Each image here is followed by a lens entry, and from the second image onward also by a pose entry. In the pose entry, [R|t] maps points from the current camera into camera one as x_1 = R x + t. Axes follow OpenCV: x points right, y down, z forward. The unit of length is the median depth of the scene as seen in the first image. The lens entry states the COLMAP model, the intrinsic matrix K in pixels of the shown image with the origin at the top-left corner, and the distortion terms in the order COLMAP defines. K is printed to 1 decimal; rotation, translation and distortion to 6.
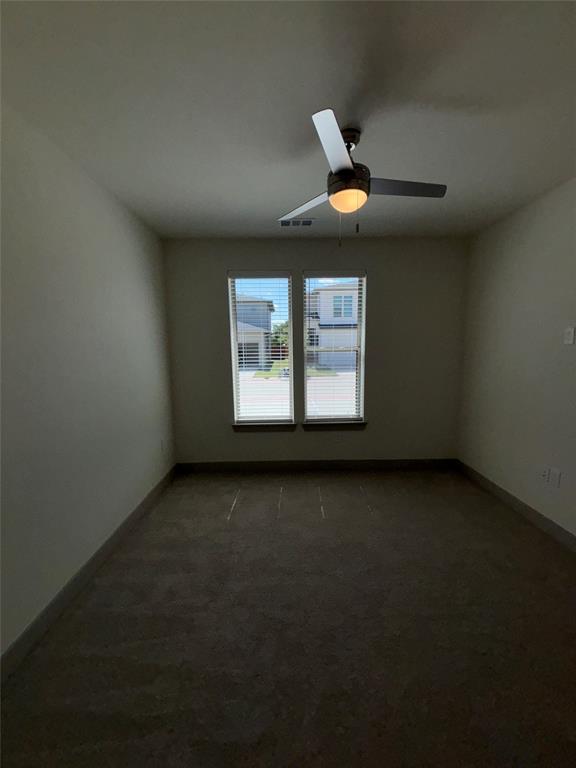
lens RADIAL K [[309.2, 0, 288.0], [0, 309.2, 384.0], [0, 0, 1]] dist [0.001234, -0.000242]
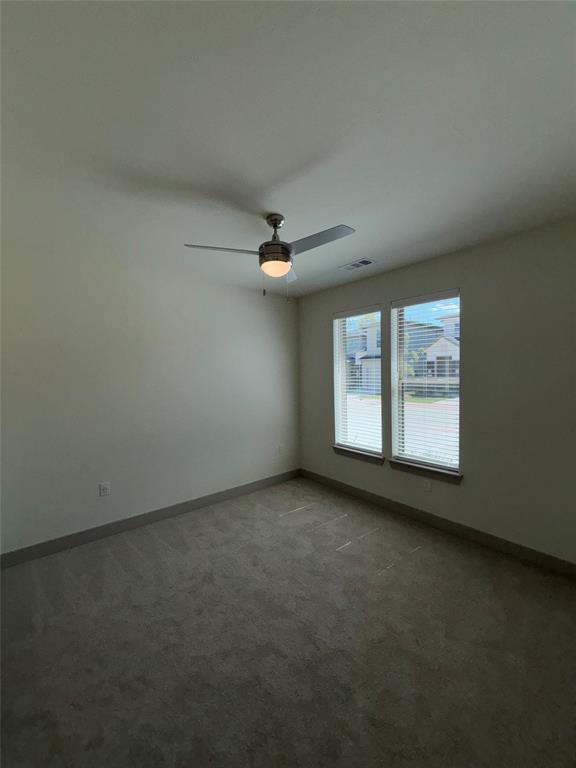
lens RADIAL K [[309.2, 0, 288.0], [0, 309.2, 384.0], [0, 0, 1]] dist [0.001234, -0.000242]
pose [[0.628700, 0.036342, -0.776798, 0.607034], [-0.094173, 0.995114, -0.029663, -0.047135], [0.771925, 0.091803, 0.629050, 0.149830]]
